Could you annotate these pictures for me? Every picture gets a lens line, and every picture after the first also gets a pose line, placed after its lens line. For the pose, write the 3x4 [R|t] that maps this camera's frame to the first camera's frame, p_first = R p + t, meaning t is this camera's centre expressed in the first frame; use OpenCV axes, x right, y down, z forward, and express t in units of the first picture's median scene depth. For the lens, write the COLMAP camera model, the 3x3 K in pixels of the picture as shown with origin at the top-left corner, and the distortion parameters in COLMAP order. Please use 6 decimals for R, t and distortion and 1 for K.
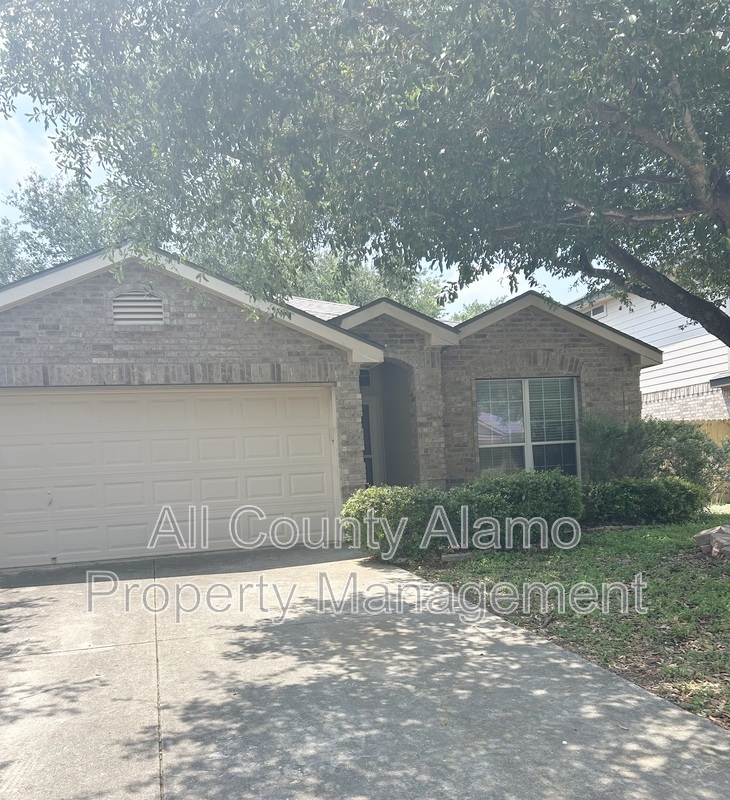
lens RADIAL K [[733.6, 0, 364.8], [0, 733.6, 505.1], [0, 0, 1]] dist [0.007112, 0.003037]
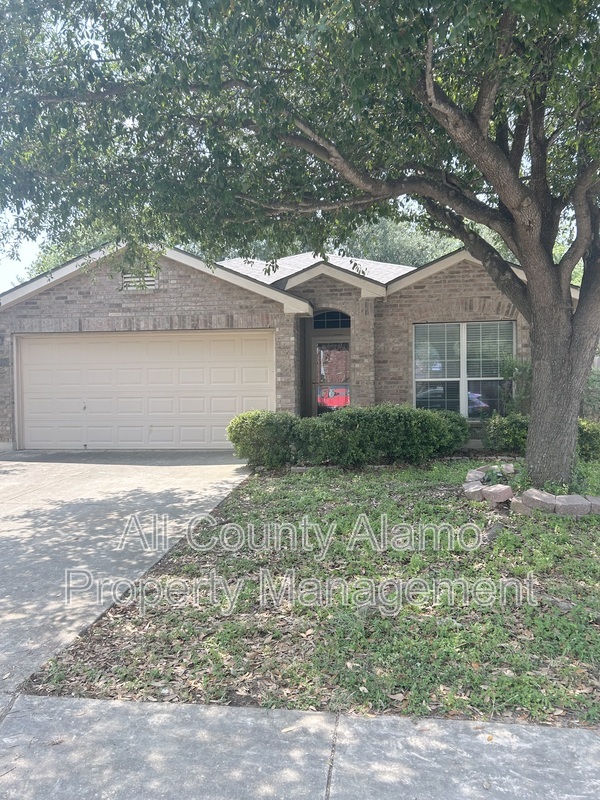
lens RADIAL K [[606.2, 0, 300.0], [0, 606.2, 400.0], [0, 0, 1]] dist [0.010578, 0.002716]
pose [[0.915123, 0.049450, -0.400131, 0.442136], [-0.057425, 0.998318, -0.007959, -0.033838], [0.399064, 0.030261, 0.916423, 0.032448]]
